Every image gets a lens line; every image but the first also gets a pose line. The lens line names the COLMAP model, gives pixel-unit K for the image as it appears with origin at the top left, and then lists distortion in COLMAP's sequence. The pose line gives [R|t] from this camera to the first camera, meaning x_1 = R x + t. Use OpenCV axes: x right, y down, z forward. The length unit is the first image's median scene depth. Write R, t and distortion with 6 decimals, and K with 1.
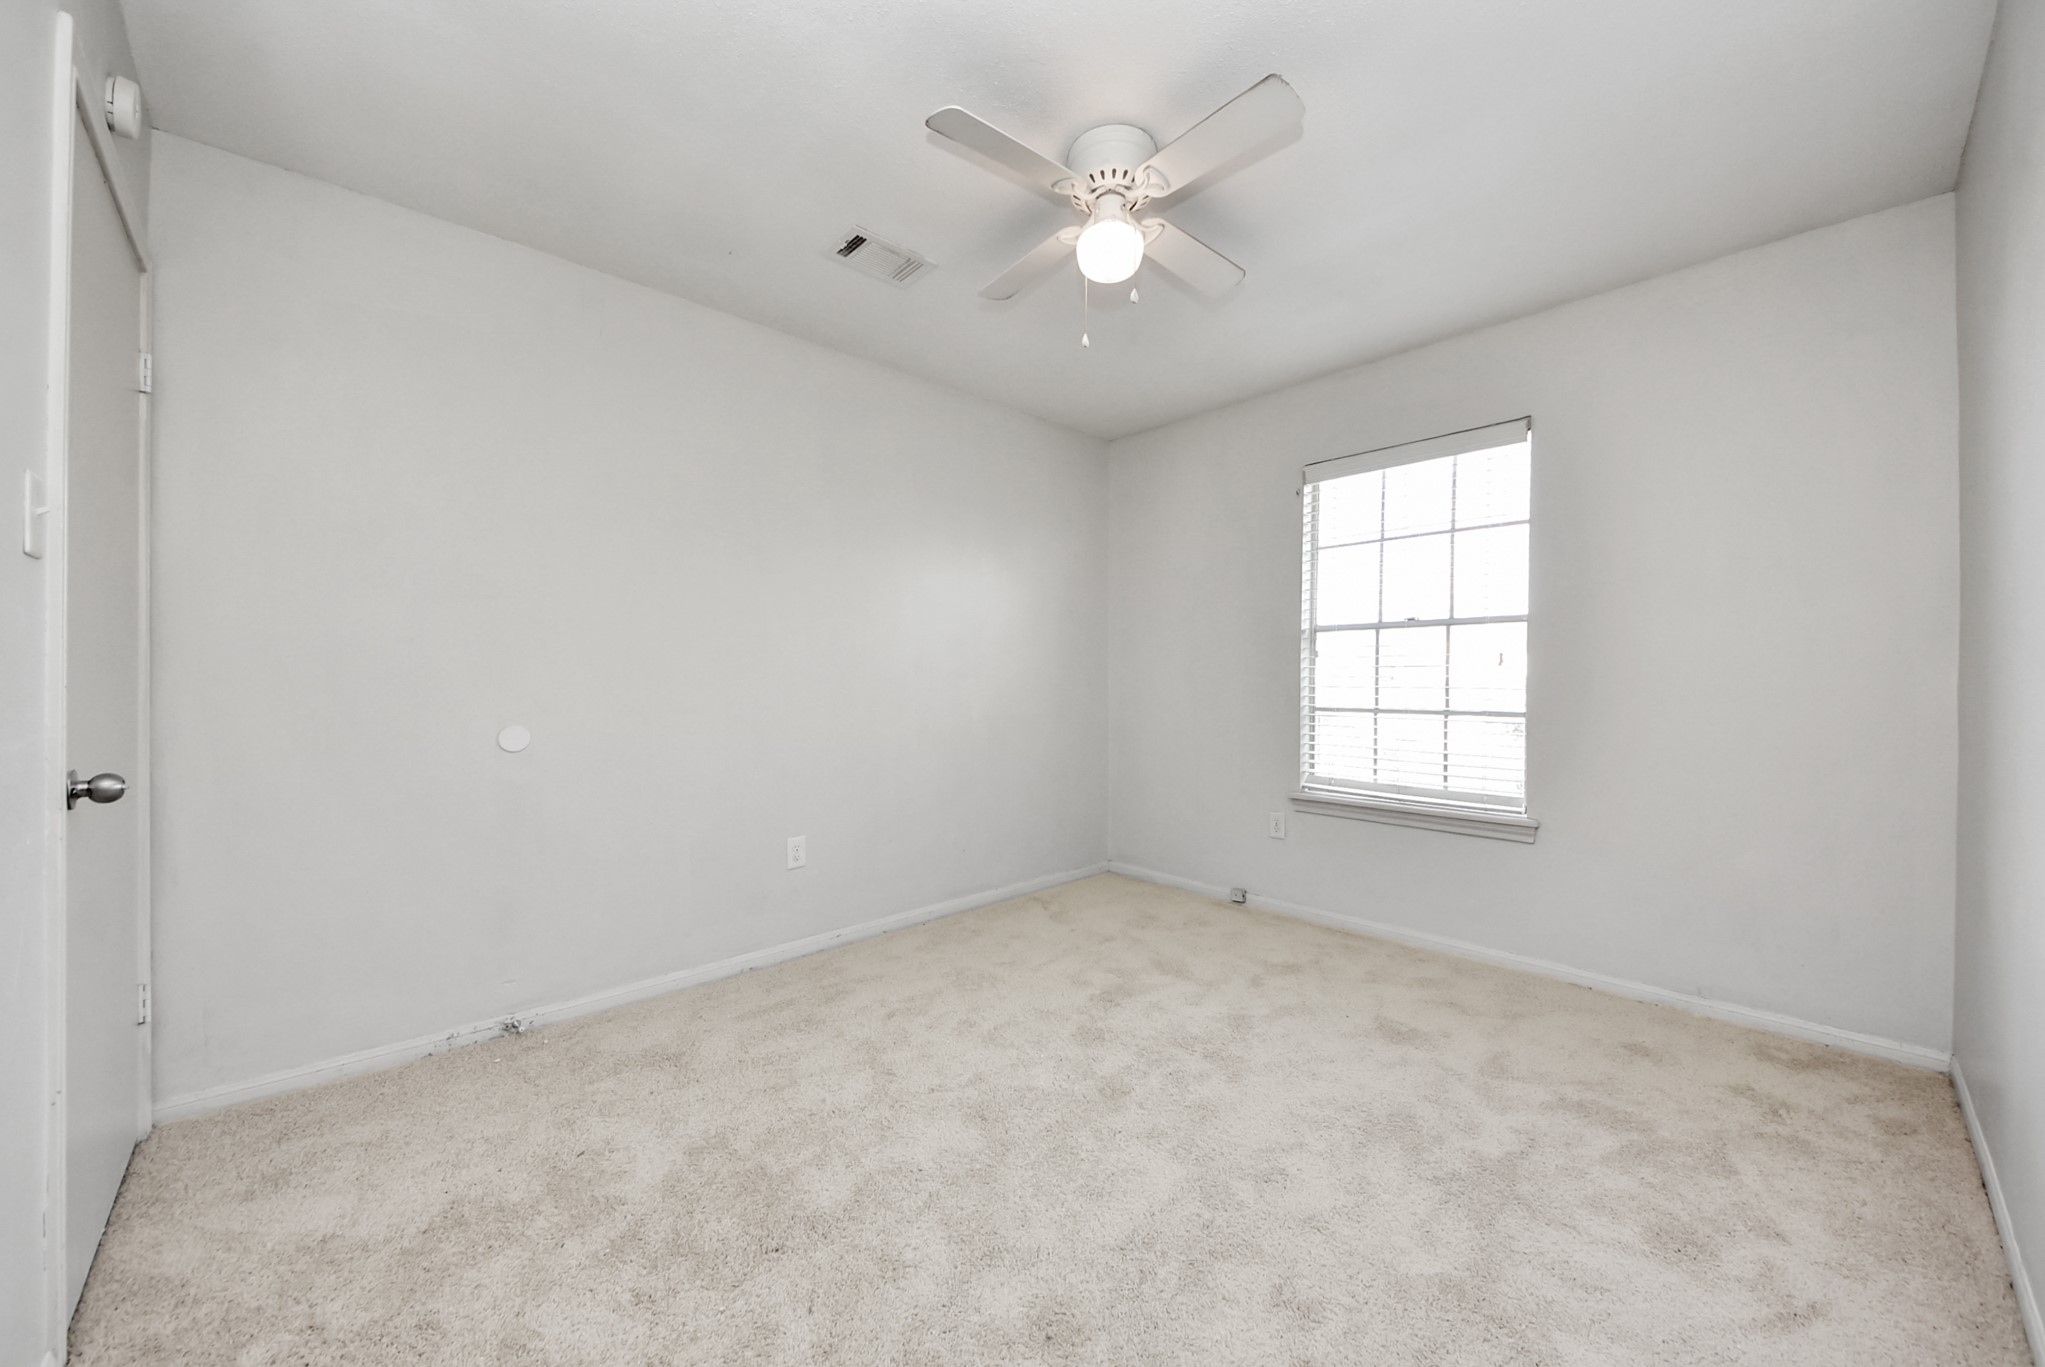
lens RADIAL K [[724.0, 0, 1026.7], [0, 724.0, 676.2], [0, 0, 1]] dist [0.022628, -0.011446]
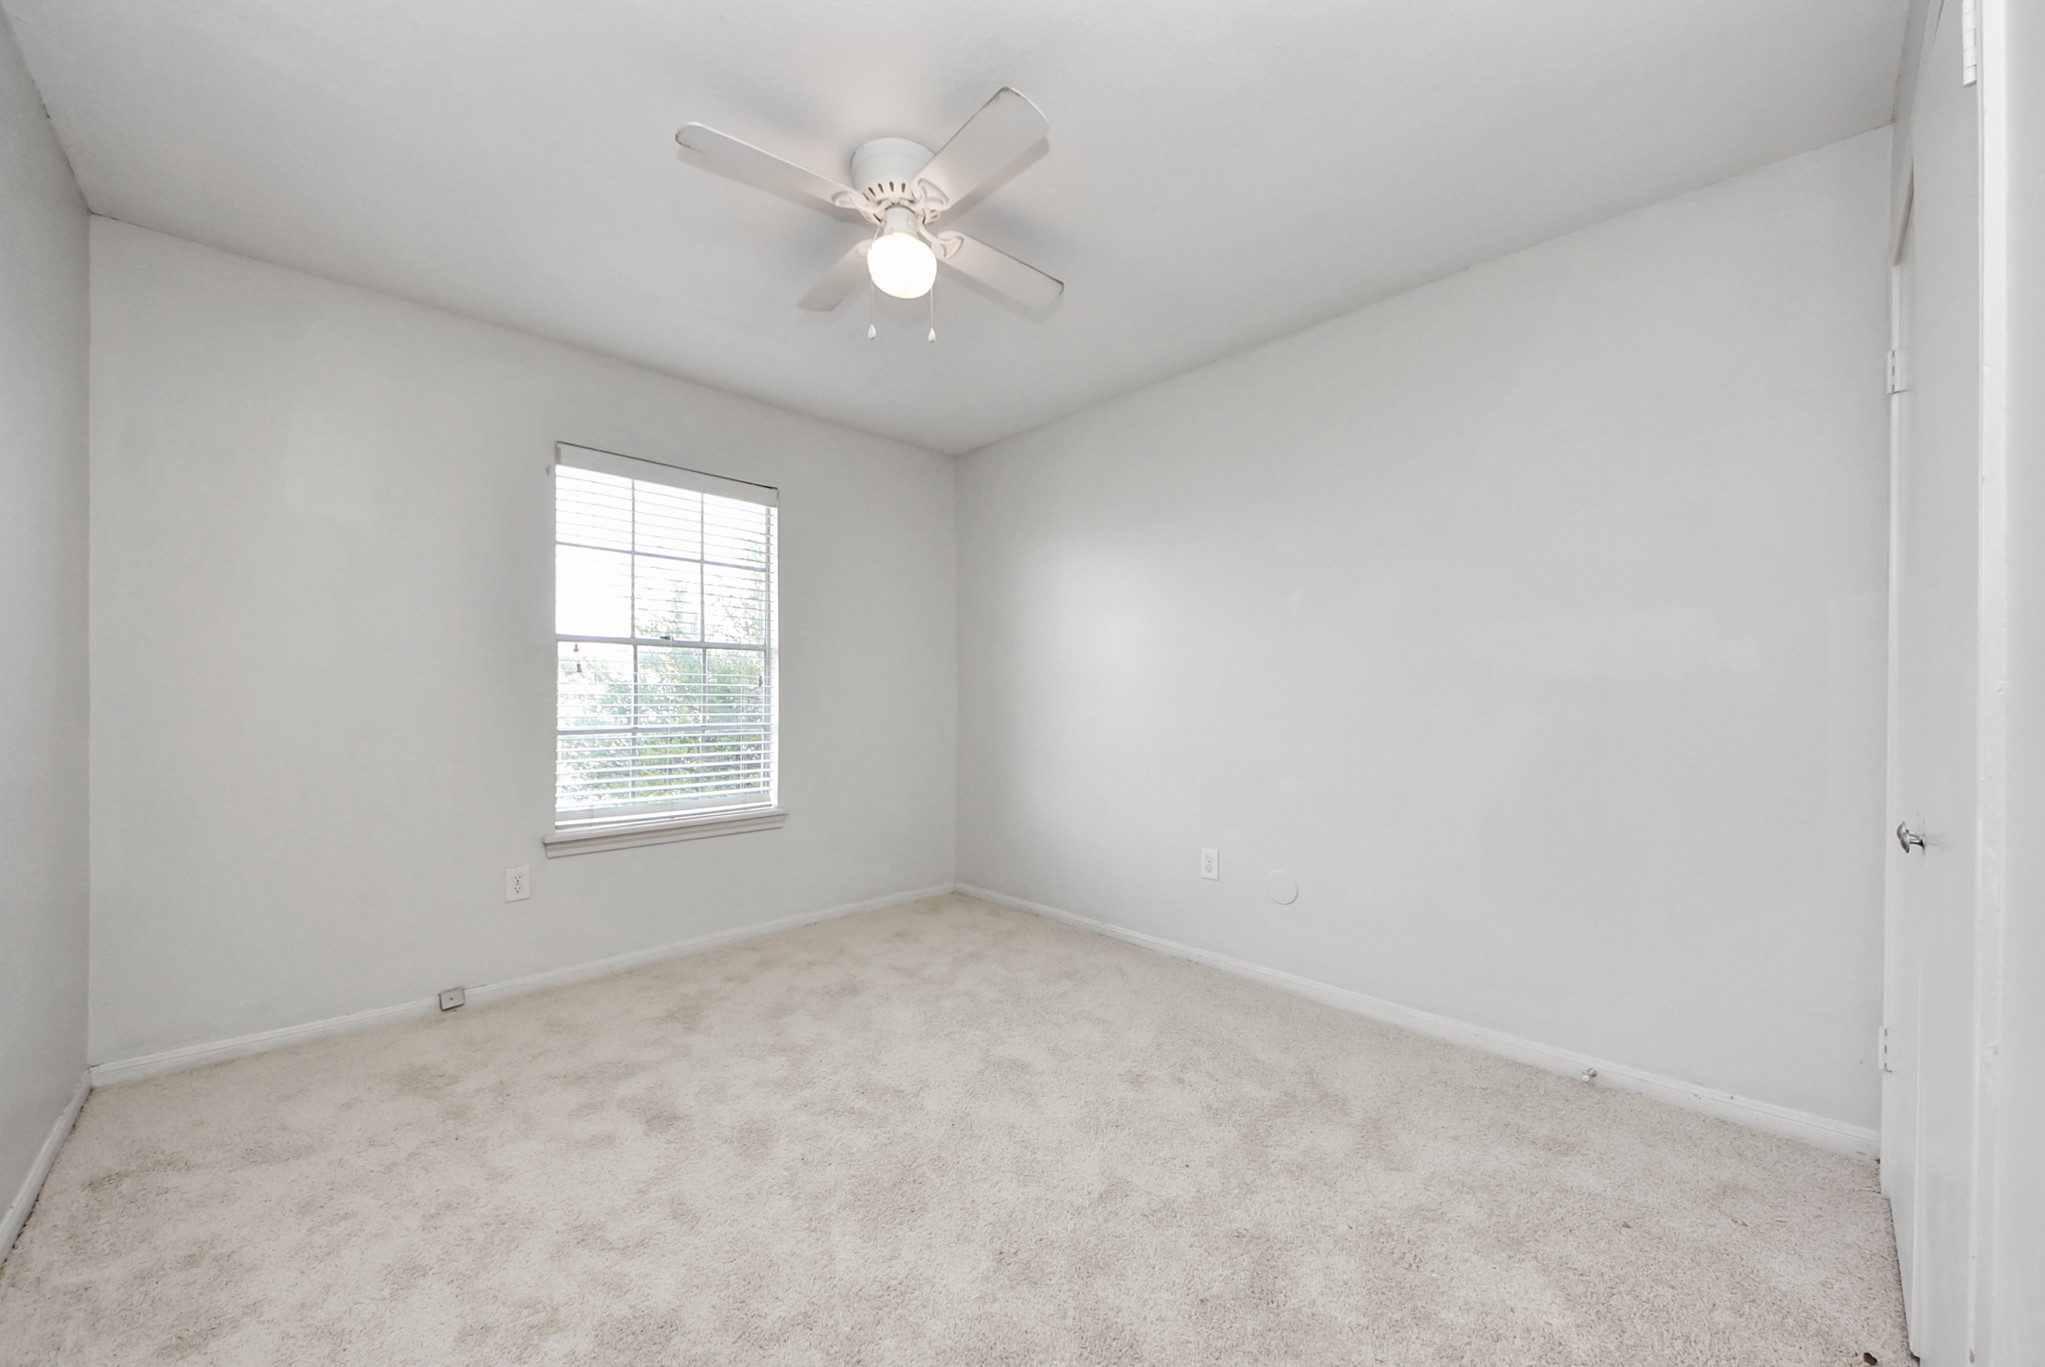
lens RADIAL K [[784.8, 0, 1000.0], [0, 784.8, 693.1], [0, 0, 1]] dist [0.022505, -0.027210]
pose [[-0.002921, 0.006924, 0.999972, -0.522662], [-0.000086, 0.999976, -0.006924, 0.005894], [-0.999996, -0.000106, -0.002920, 0.493511]]
